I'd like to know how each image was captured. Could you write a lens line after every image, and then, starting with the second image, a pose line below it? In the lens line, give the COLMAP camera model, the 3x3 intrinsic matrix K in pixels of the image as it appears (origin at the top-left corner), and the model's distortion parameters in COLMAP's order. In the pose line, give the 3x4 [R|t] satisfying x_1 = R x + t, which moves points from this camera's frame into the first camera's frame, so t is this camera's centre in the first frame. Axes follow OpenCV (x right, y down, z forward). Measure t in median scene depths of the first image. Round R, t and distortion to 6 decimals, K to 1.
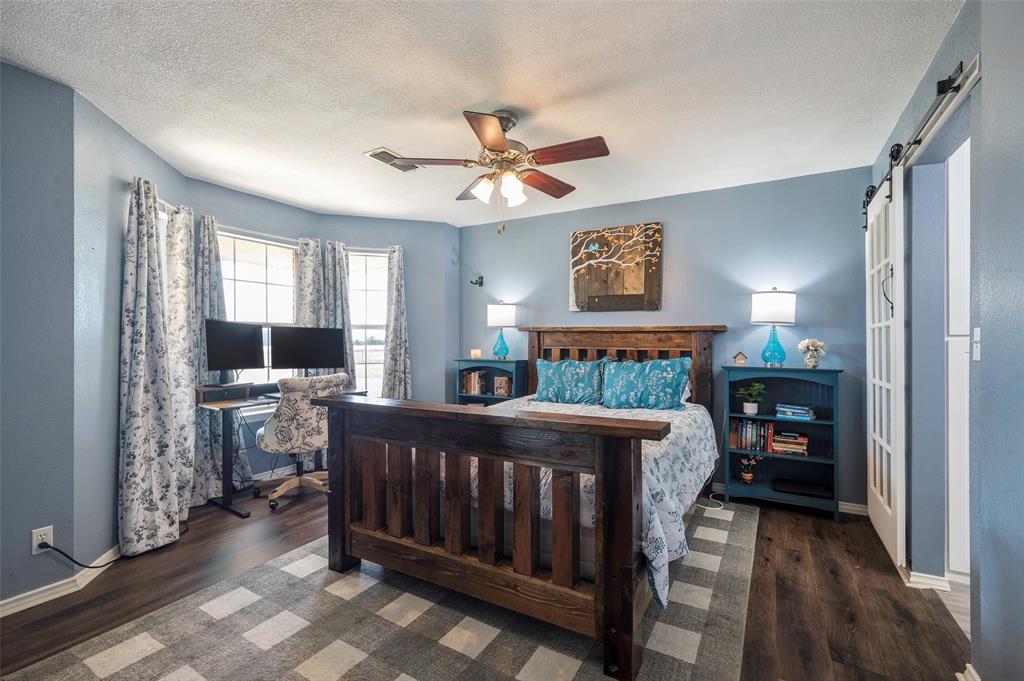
lens RADIAL K [[443.4, 0, 516.3], [0, 443.4, 337.6], [0, 0, 1]] dist [0.001421, 0.000126]
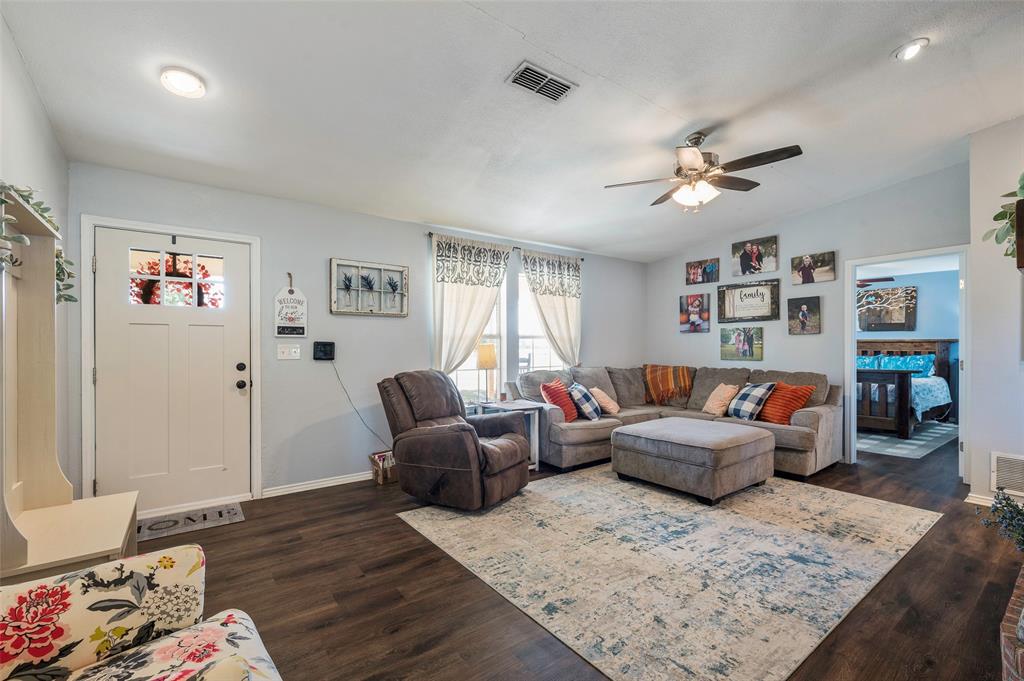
lens RADIAL K [[443.4, 0, 507.9], [0, 443.4, 347.3], [0, 0, 1]] dist [0.001421, 0.000126]
pose [[0.918234, 0.003818, -0.396021, -0.558525], [-0.002478, 0.999989, 0.003894, 0.008057], [0.396031, -0.002594, 0.918233, -1.534746]]
